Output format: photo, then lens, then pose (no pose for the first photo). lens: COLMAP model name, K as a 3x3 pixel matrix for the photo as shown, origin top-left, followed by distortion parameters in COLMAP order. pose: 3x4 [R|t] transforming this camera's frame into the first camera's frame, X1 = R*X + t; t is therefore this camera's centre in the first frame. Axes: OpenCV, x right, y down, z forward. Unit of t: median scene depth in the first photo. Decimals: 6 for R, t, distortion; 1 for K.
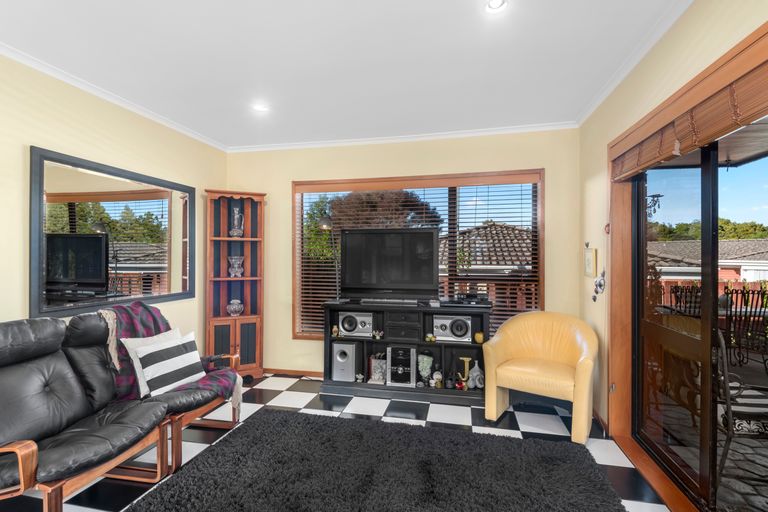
lens RADIAL K [[361.4, 0, 386.7], [0, 361.4, 254.5], [0, 0, 1]] dist [0.013288, -0.000772]
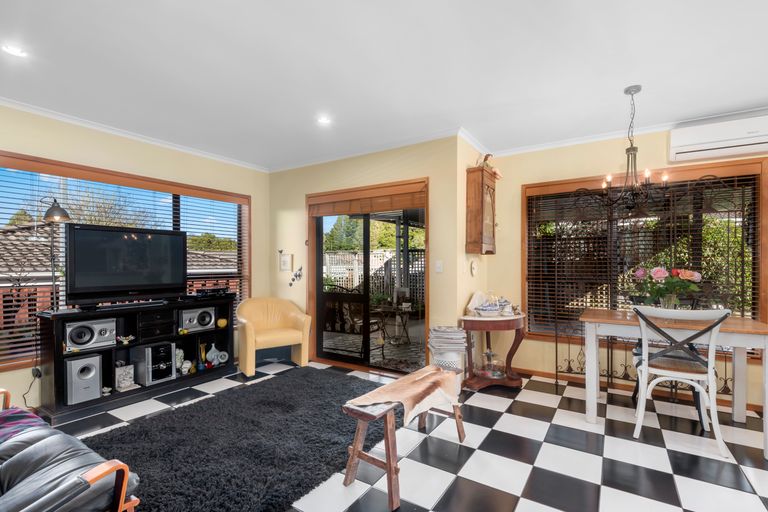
lens RADIAL K [[348.1, 0, 382.7], [0, 348.1, 251.4], [0, 0, 1]] dist [0.020226, -0.000457]
pose [[0.348398, 0.034185, 0.936723, -0.678723], [-0.006943, 0.999401, -0.033890, 0.019893], [-0.937321, 0.005303, 0.348427, 0.053461]]
